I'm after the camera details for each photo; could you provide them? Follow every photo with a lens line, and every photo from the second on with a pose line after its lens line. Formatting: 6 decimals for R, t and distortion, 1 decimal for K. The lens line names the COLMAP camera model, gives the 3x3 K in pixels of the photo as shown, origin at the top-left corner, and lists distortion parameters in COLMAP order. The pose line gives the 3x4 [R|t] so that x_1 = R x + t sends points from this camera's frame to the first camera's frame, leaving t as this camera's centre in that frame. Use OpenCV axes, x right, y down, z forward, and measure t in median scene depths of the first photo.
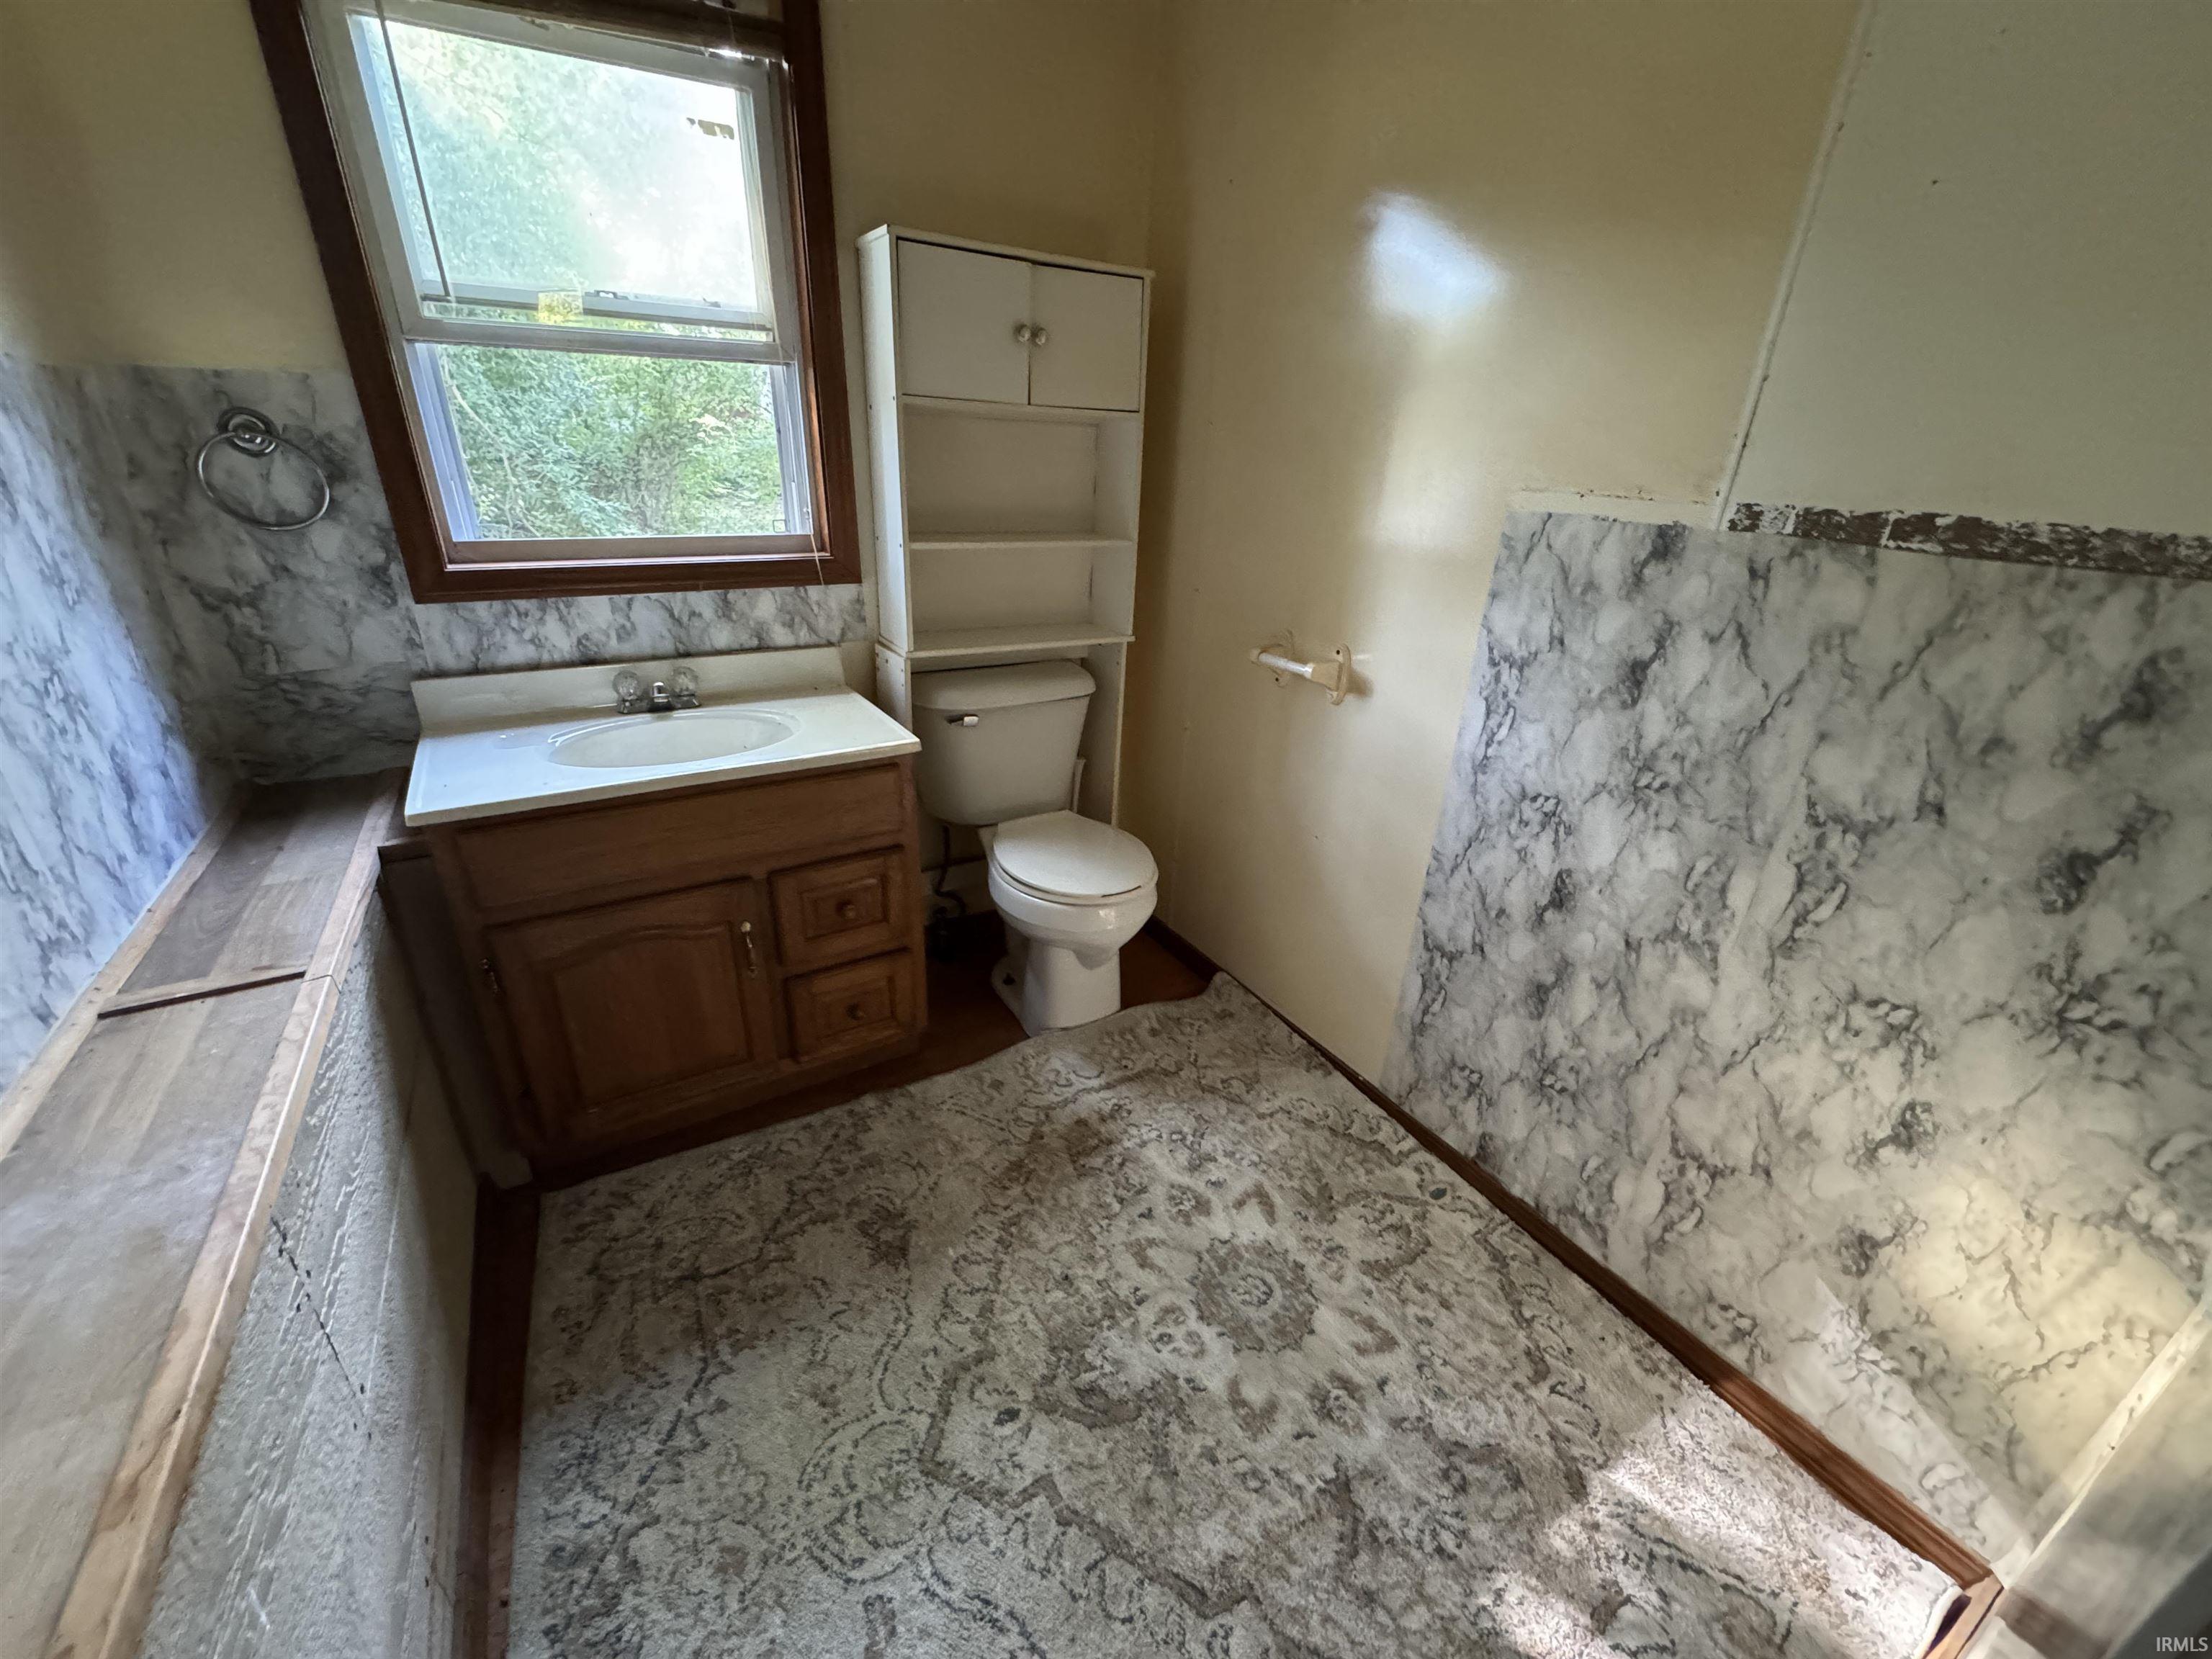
lens RADIAL K [[877.2, 0, 1105.7], [0, 877.2, 830.0], [0, 0, 1]] dist [-0.001471, 0.000185]
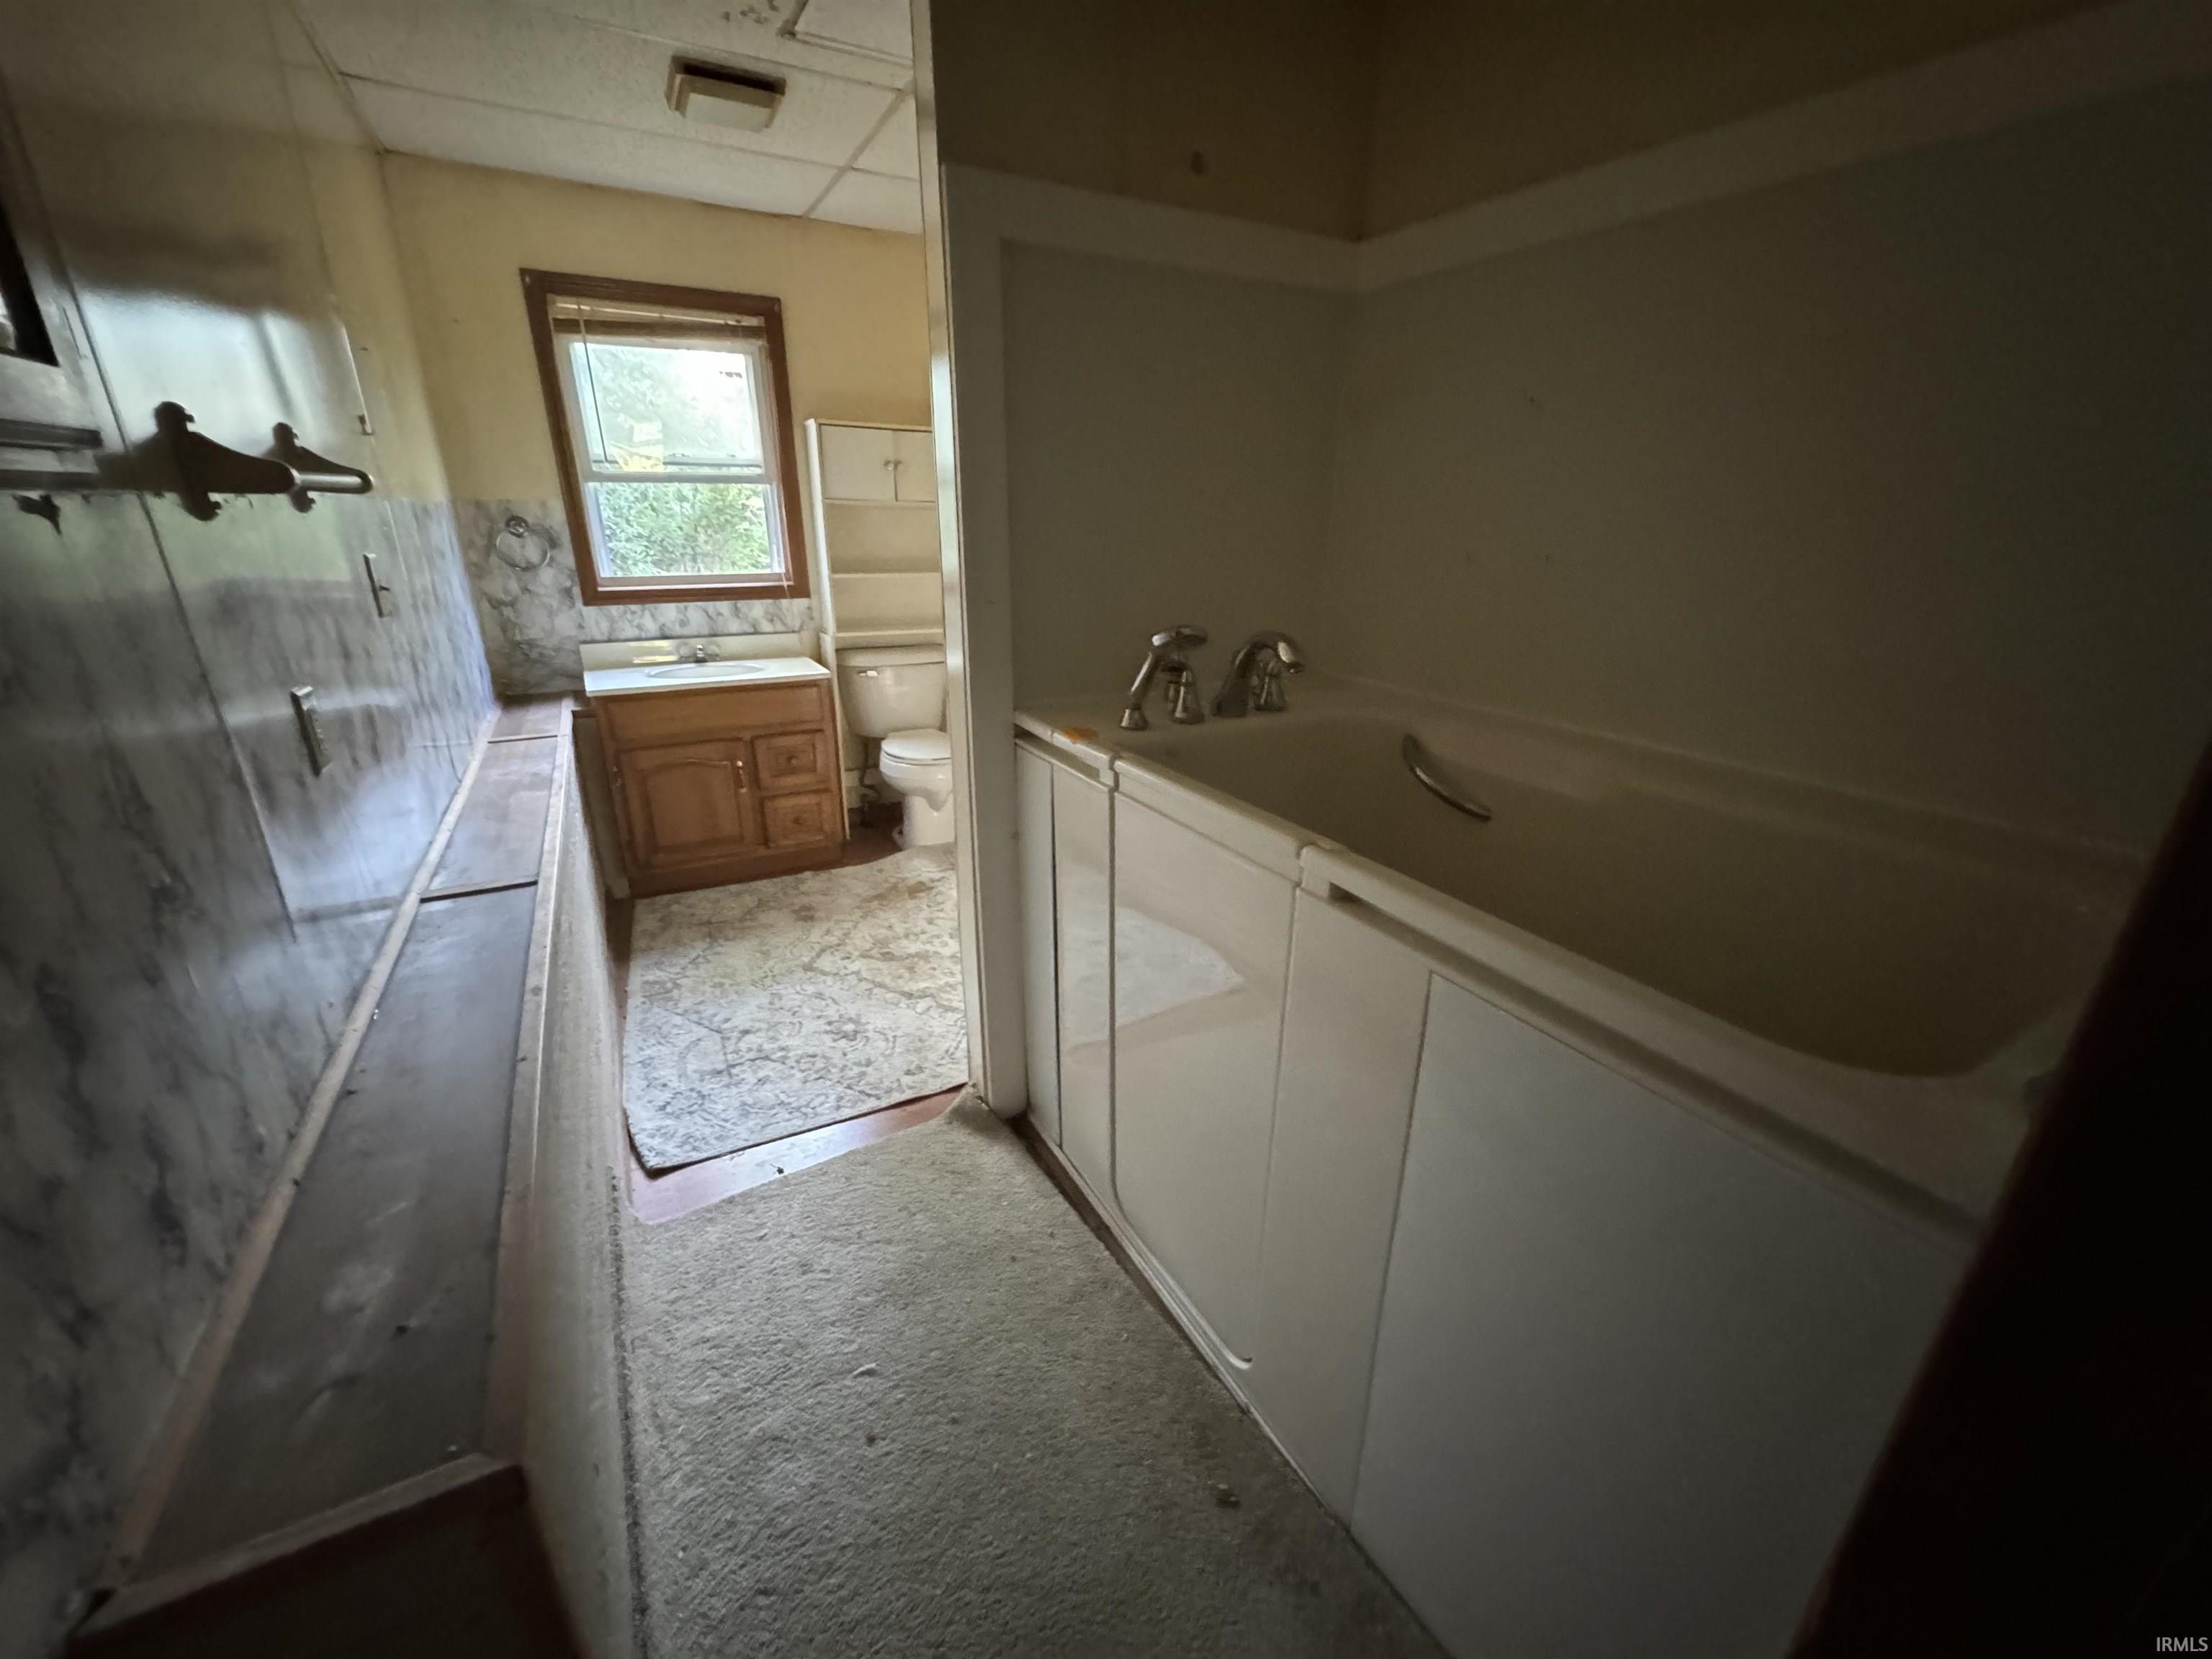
lens RADIAL K [[877.2, 0, 1102.0], [0, 877.2, 834.3], [0, 0, 1]] dist [-0.001471, 0.000185]
pose [[0.998733, -0.008617, -0.049572, 0.482149], [0.005563, 0.998097, -0.061420, 0.378813], [0.050007, 0.061066, 0.996880, -0.883653]]
